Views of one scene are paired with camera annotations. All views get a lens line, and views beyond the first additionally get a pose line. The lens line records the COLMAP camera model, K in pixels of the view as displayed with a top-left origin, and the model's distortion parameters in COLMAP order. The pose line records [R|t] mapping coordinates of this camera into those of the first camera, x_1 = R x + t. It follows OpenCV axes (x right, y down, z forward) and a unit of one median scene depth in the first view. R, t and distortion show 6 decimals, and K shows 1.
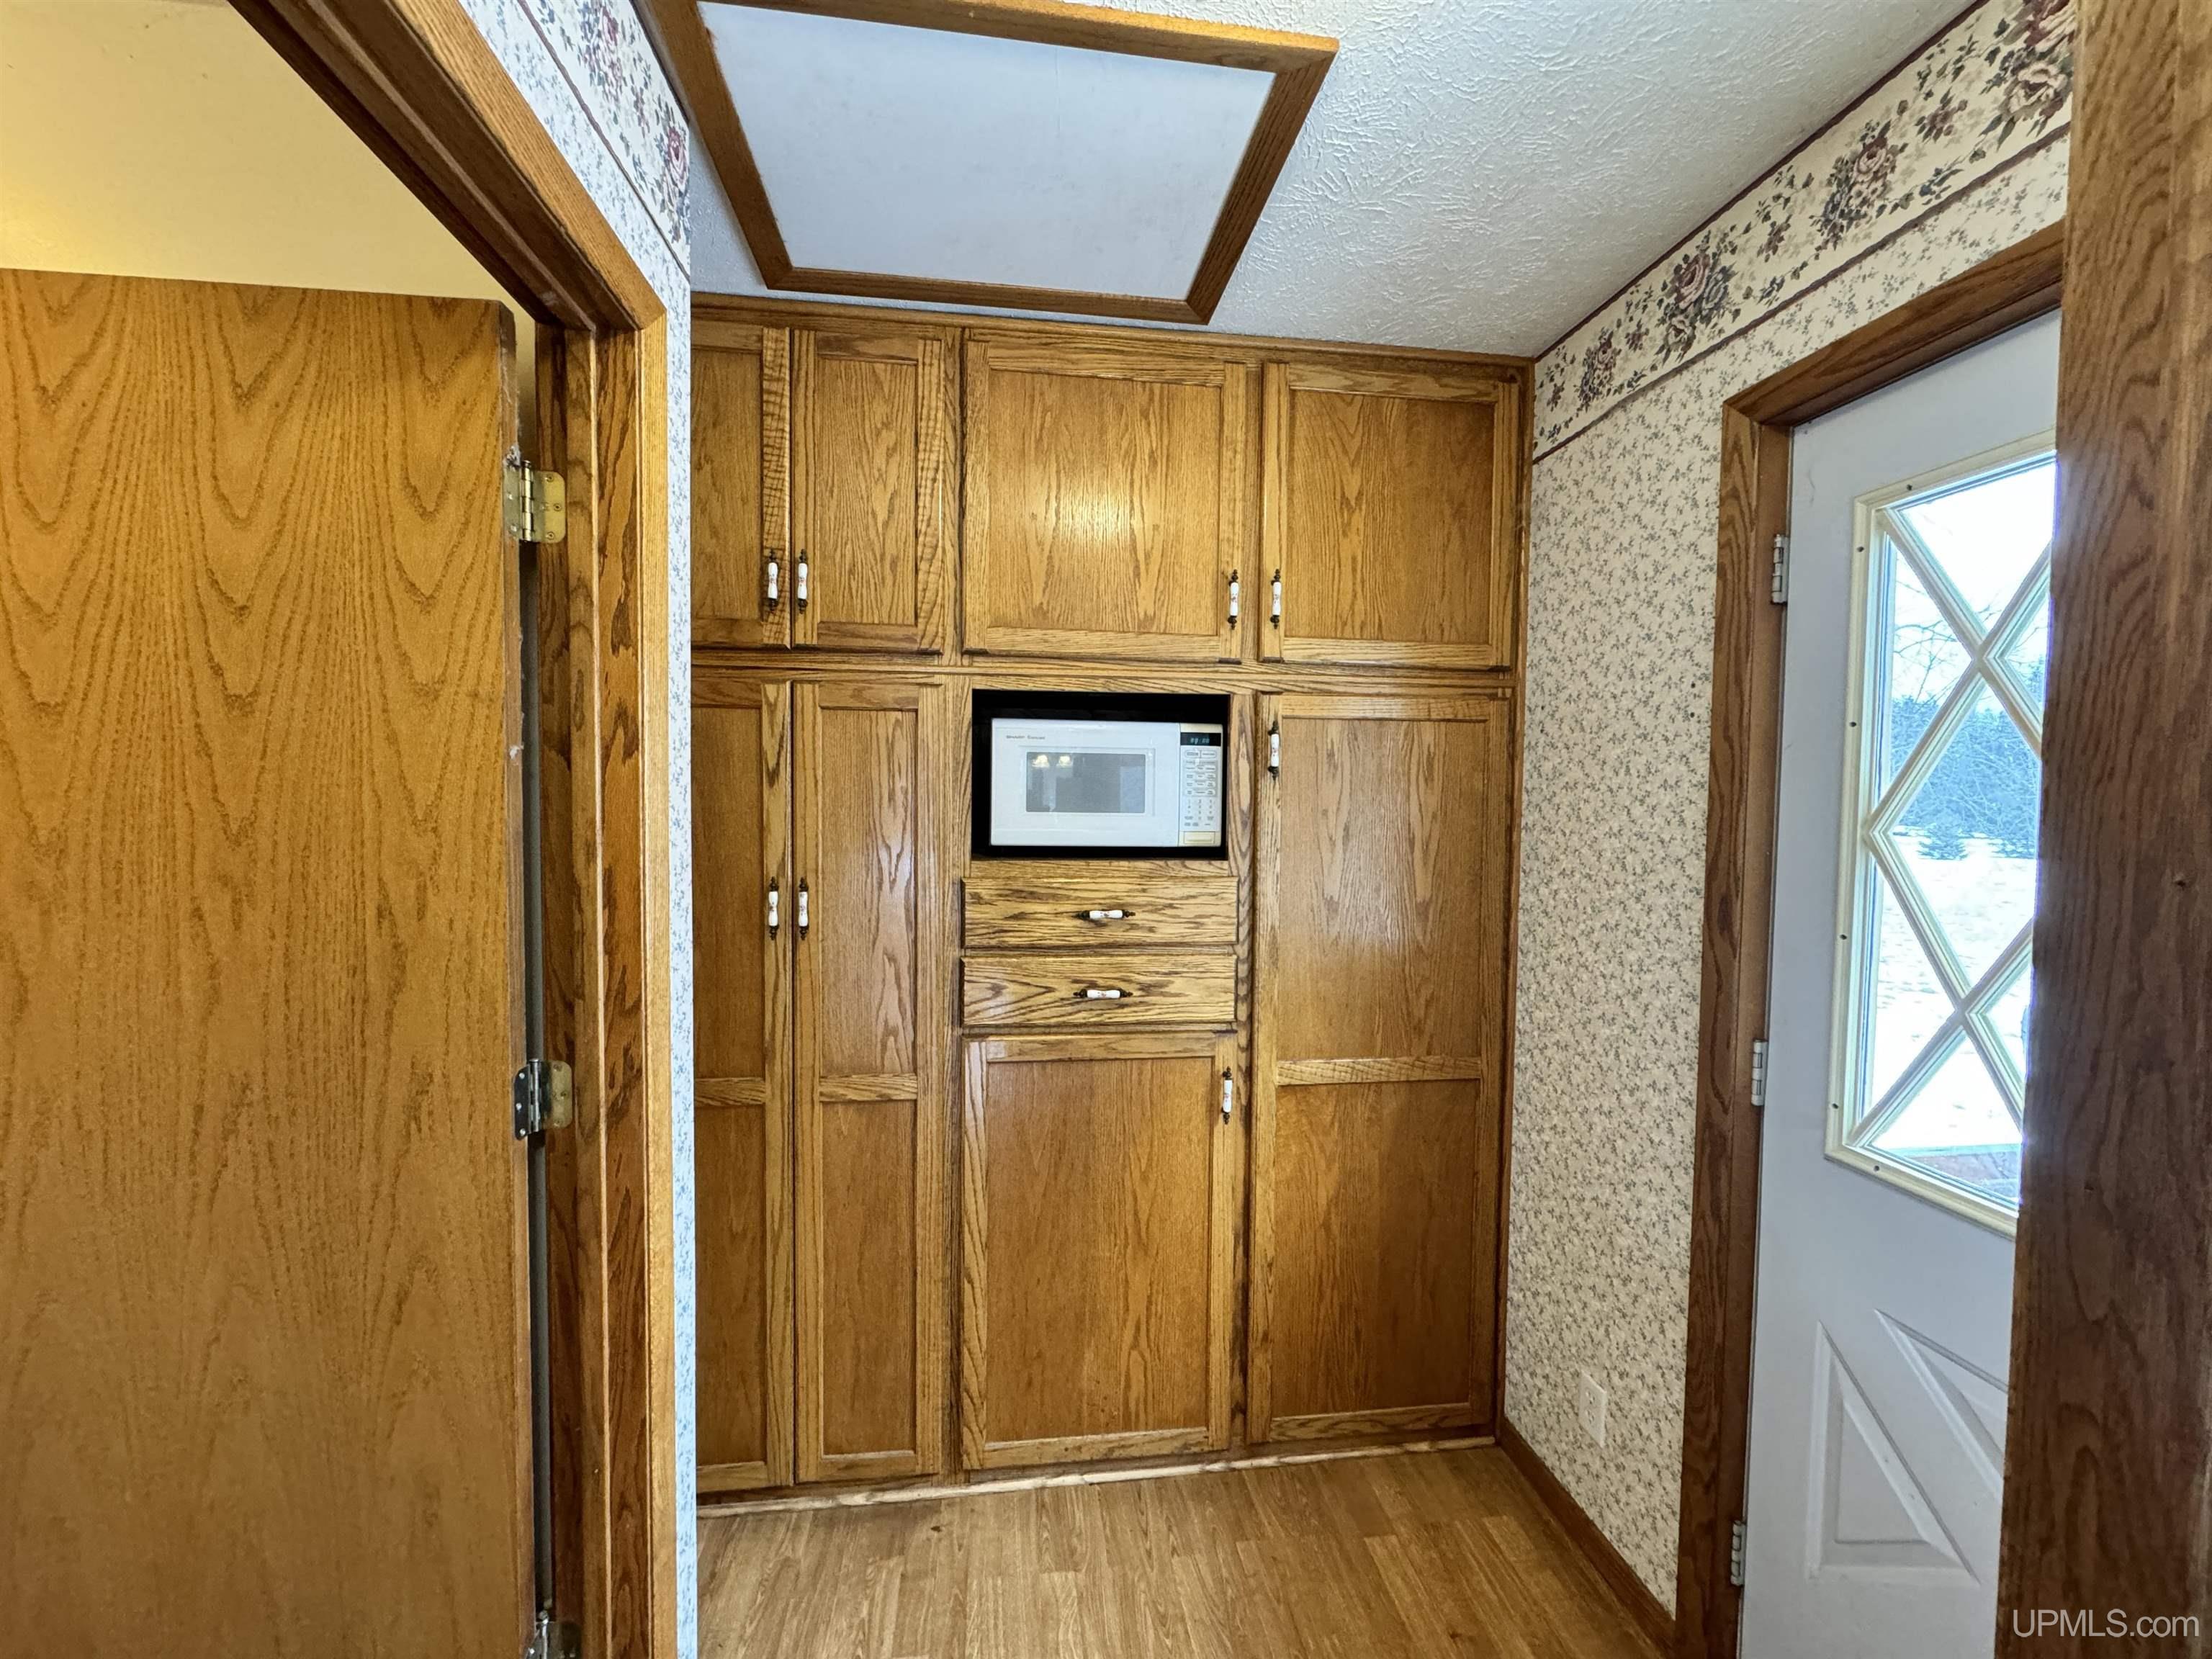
lens RADIAL K [[873.5, 0, 1105.9], [0, 873.5, 836.9], [0, 0, 1]] dist [-0.002886, 0.000794]
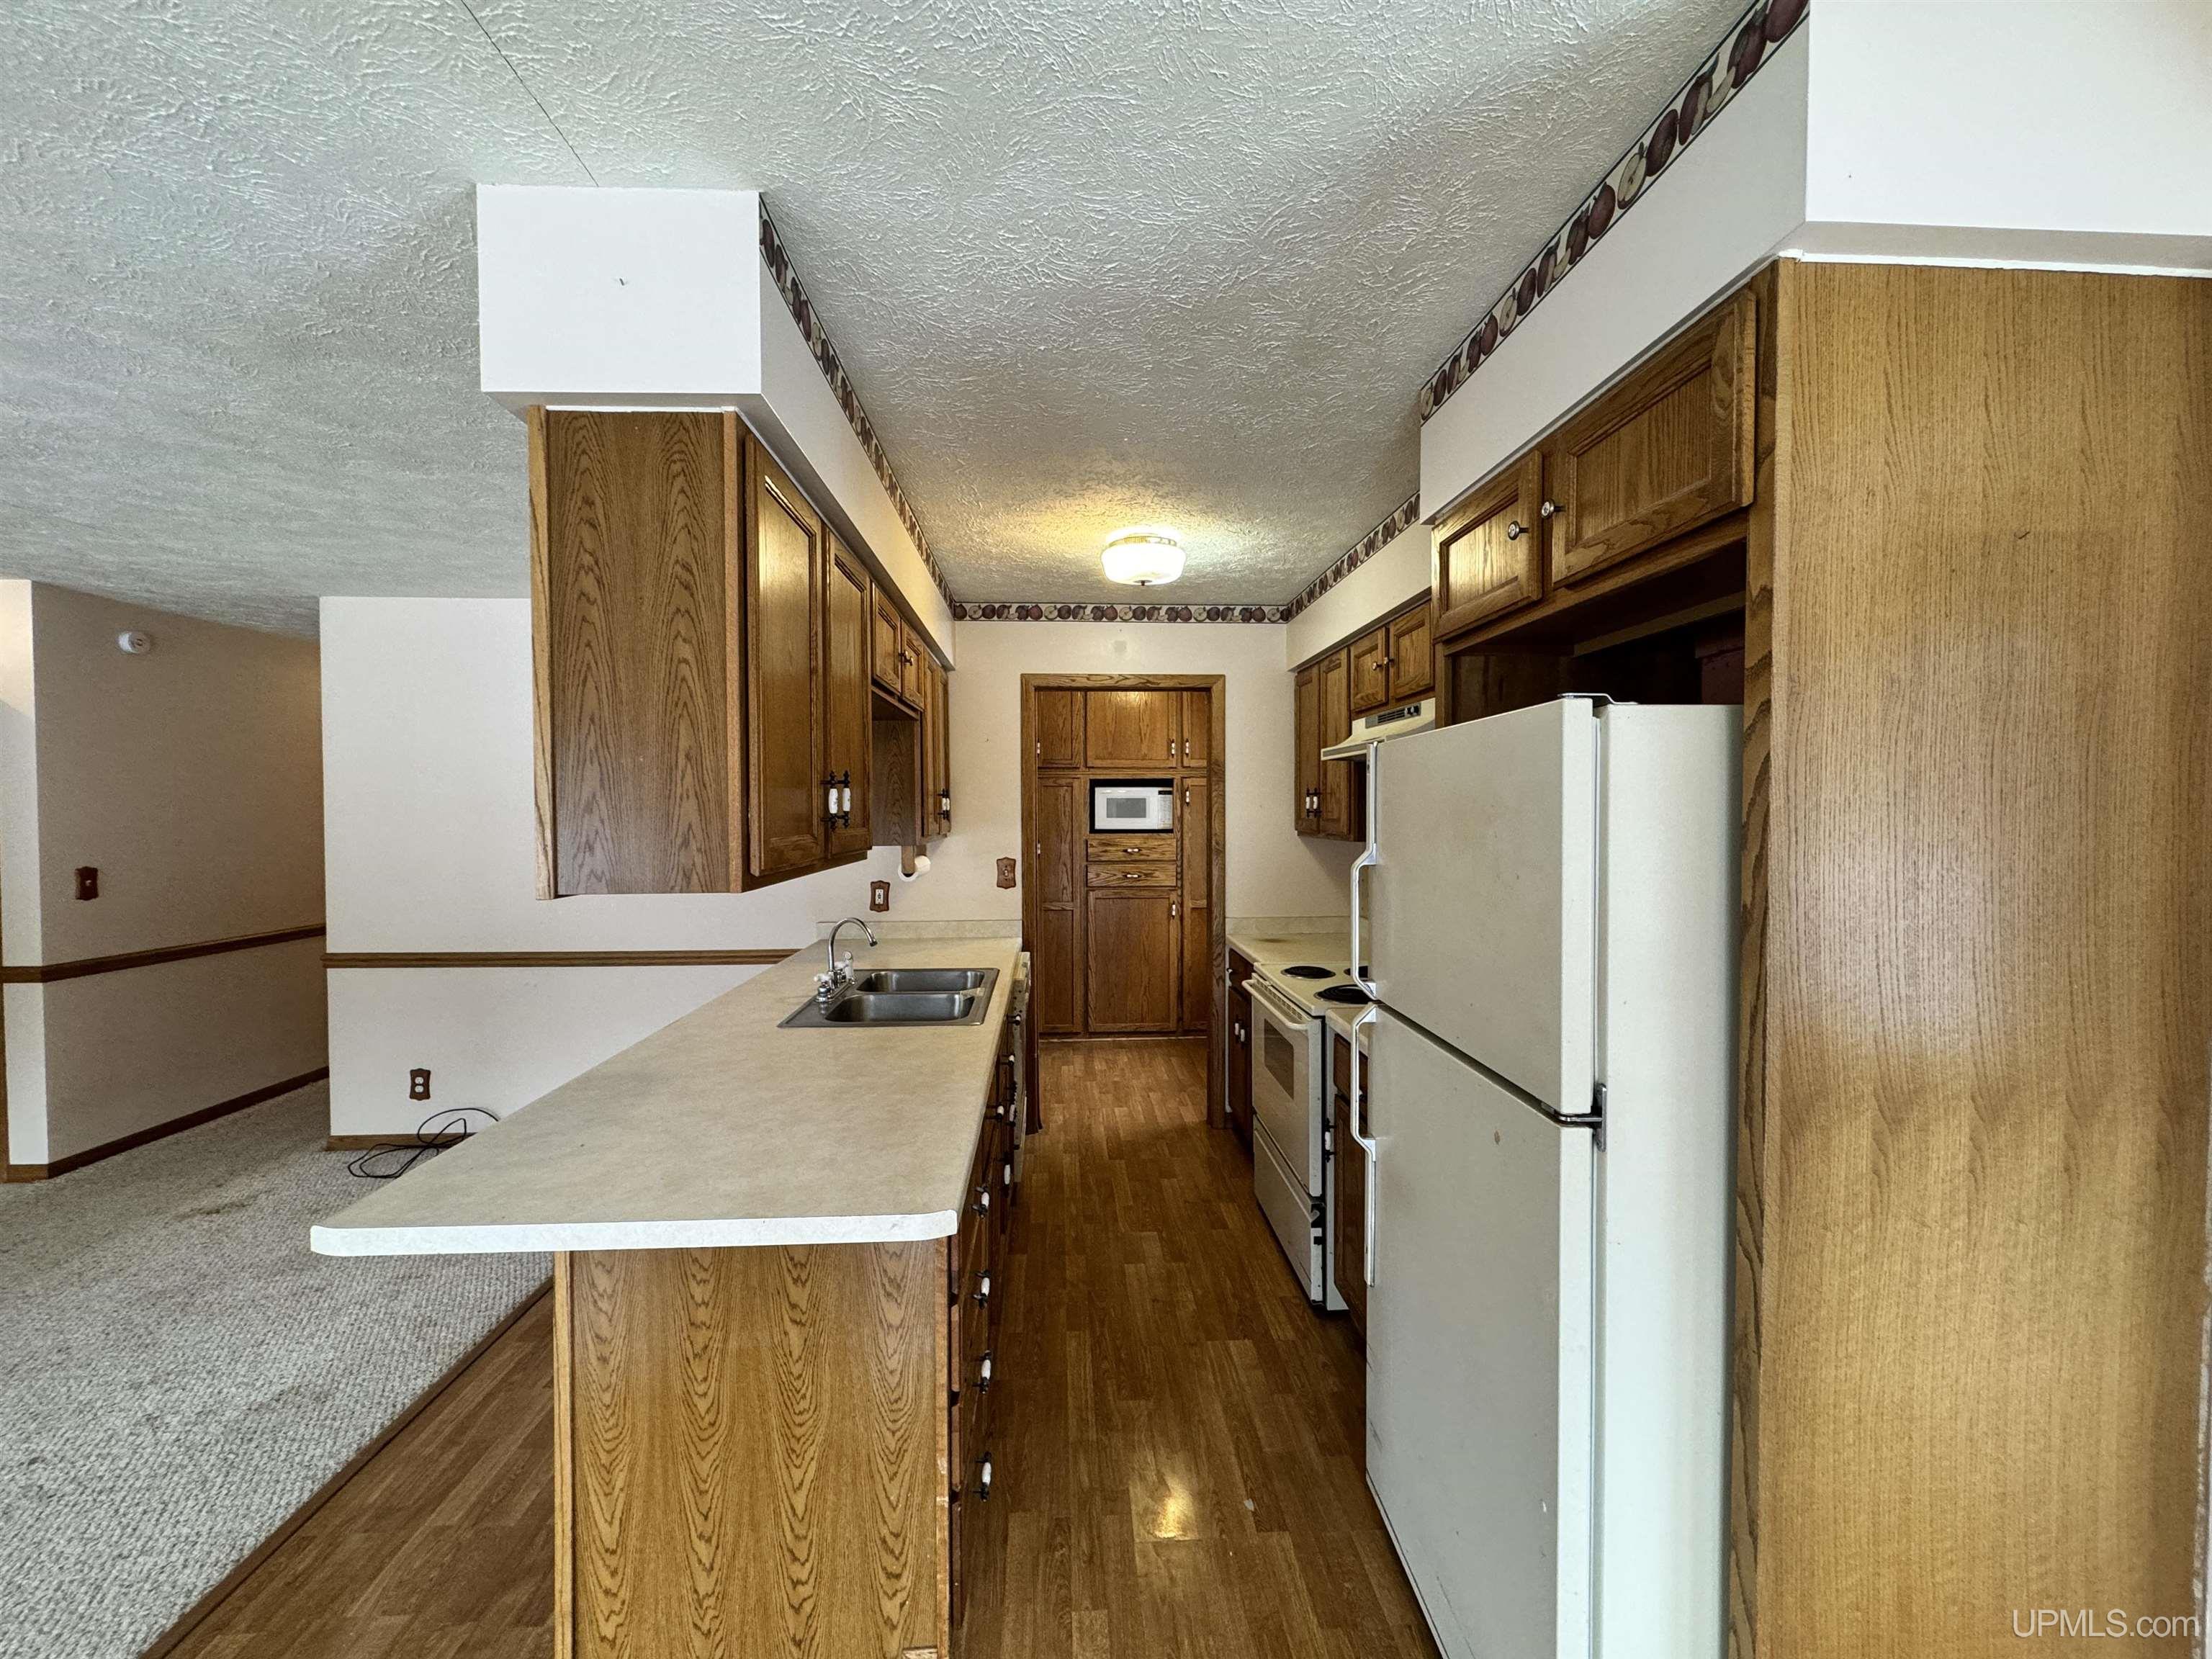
lens RADIAL K [[873.5, 0, 1106.0], [0, 873.5, 824.9], [0, 0, 1]] dist [-0.002886, 0.000794]
pose [[0.996258, -0.010309, -0.085808, 0.168684], [0.009602, 0.999917, -0.008646, 0.022895], [0.085890, 0.007789, 0.996274, -2.059222]]
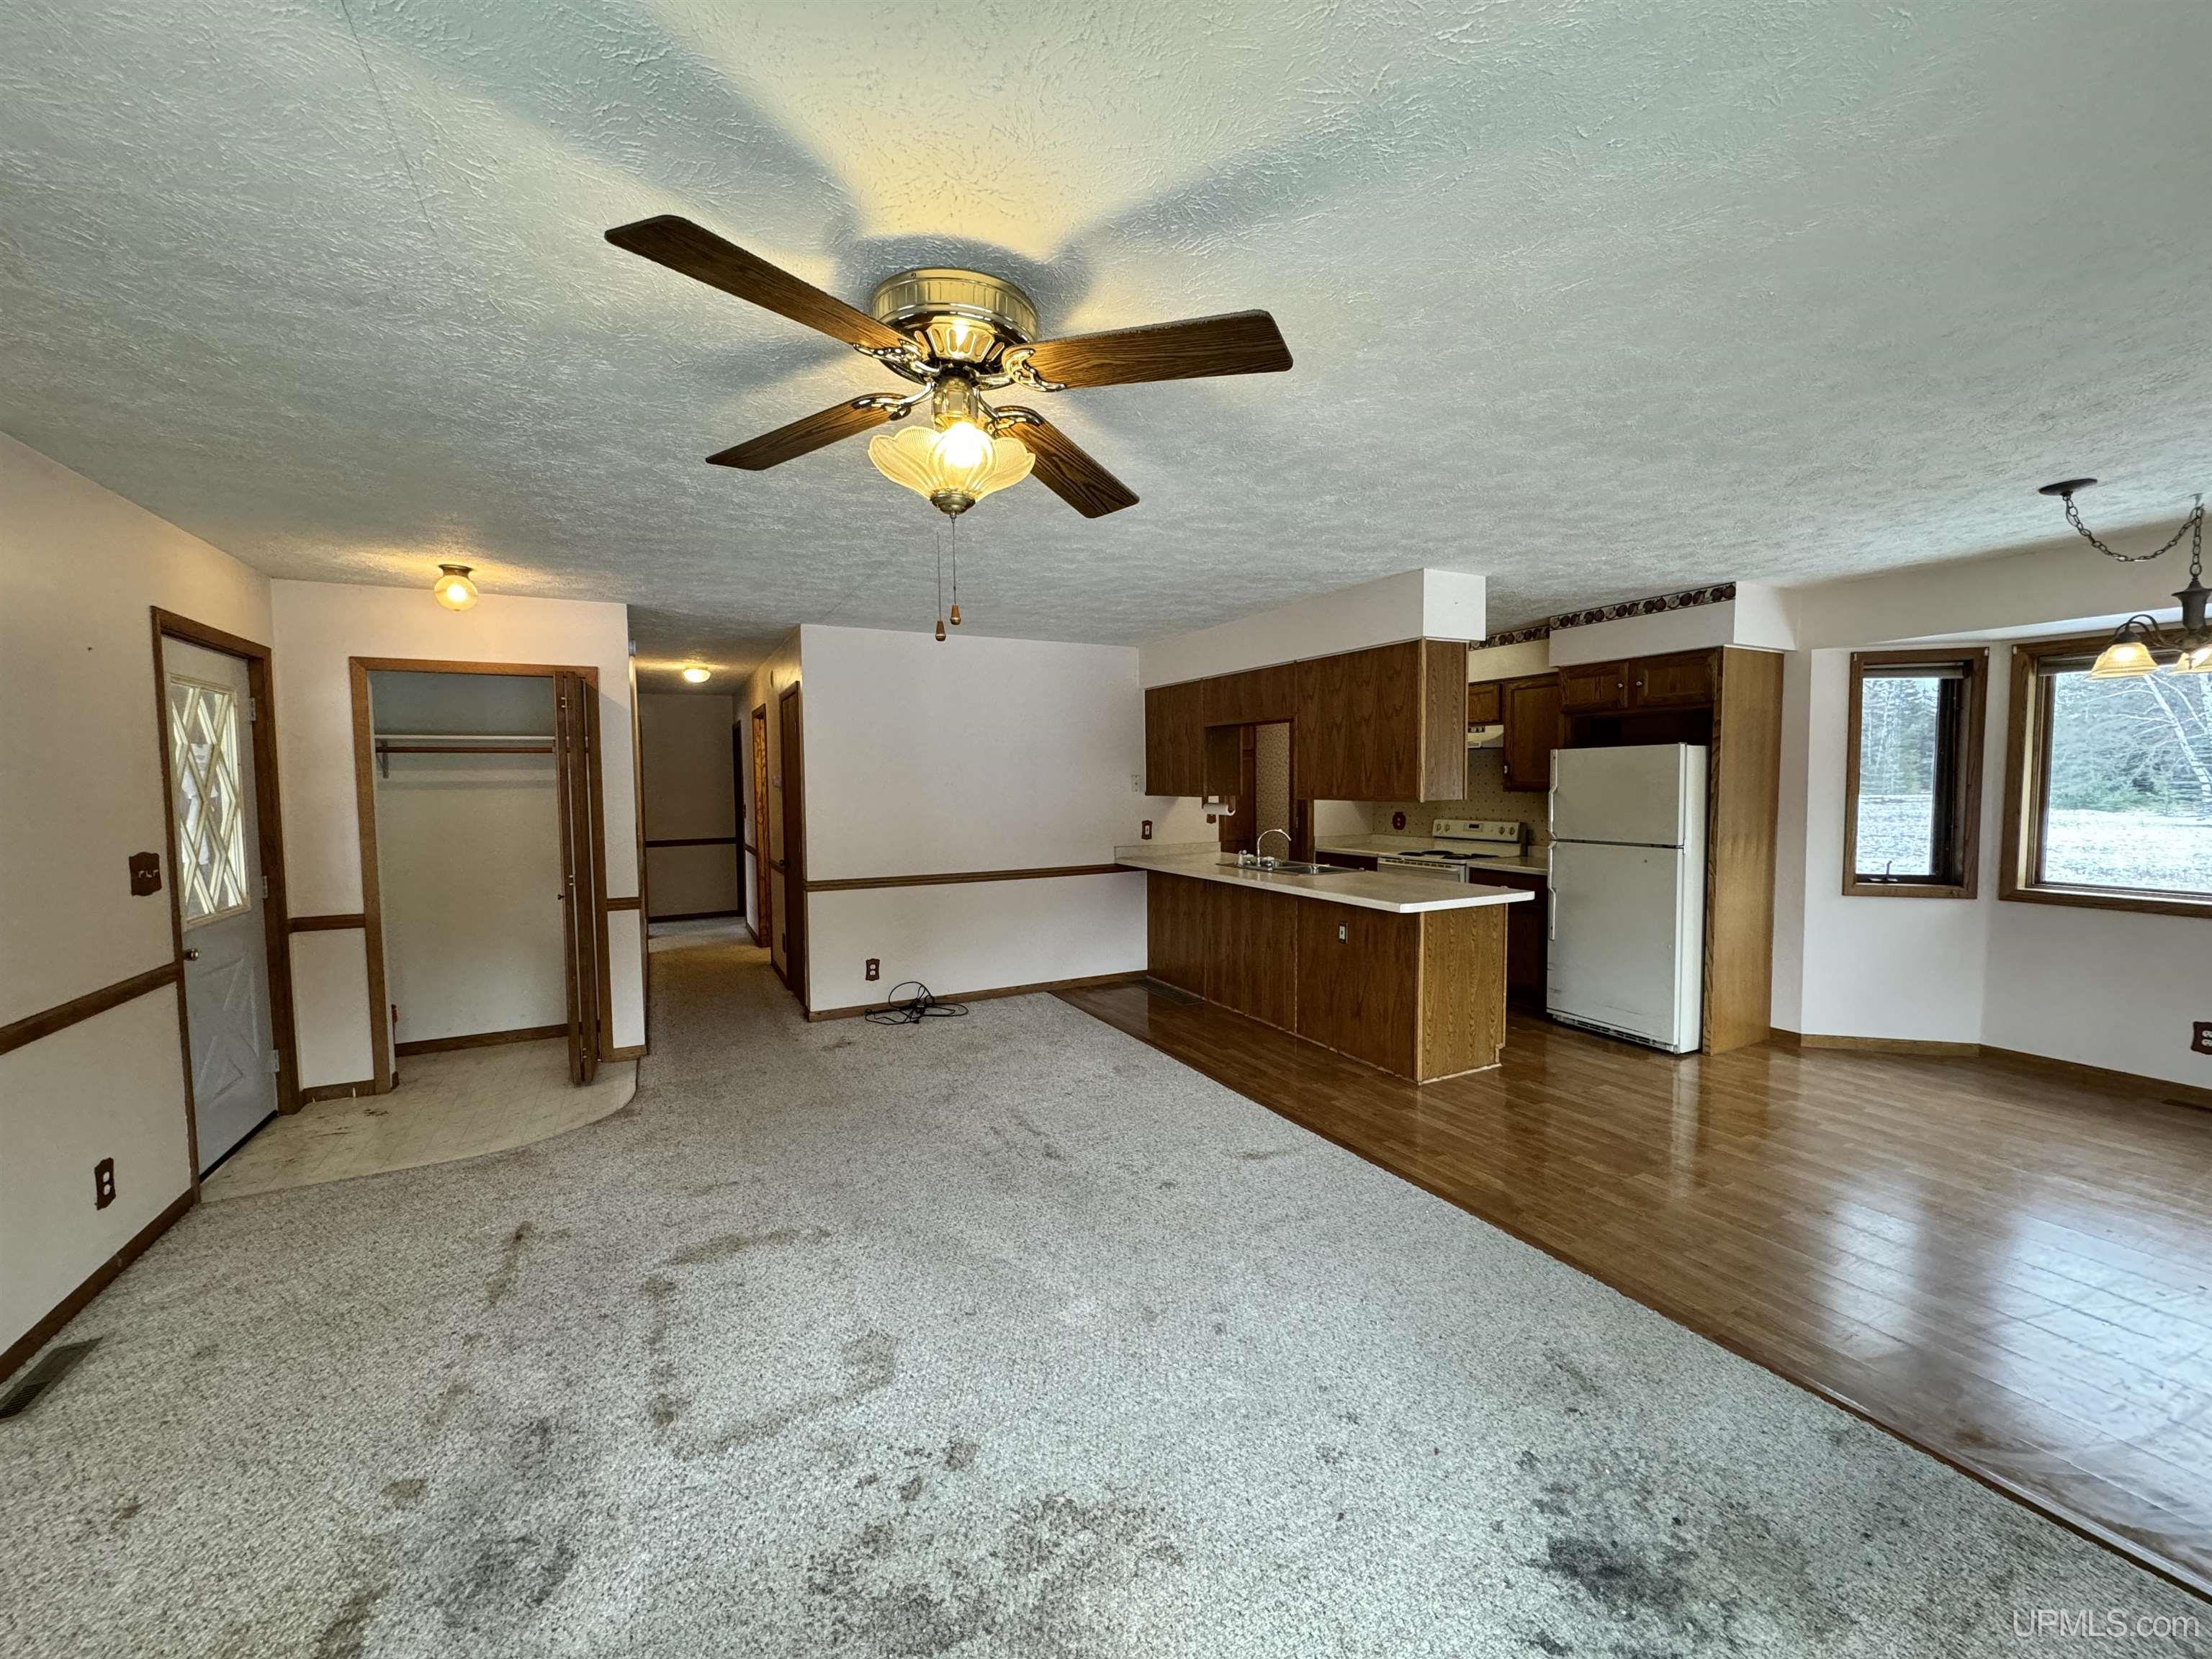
lens RADIAL K [[873.5, 0, 1103.5], [0, 873.5, 830.2], [0, 0, 1]] dist [-0.002886, 0.000794]
pose [[0.942246, -0.036630, 0.332913, -1.905226], [0.026275, 0.999022, 0.035556, 0.046486], [-0.333890, -0.024755, 0.942287, -3.200008]]
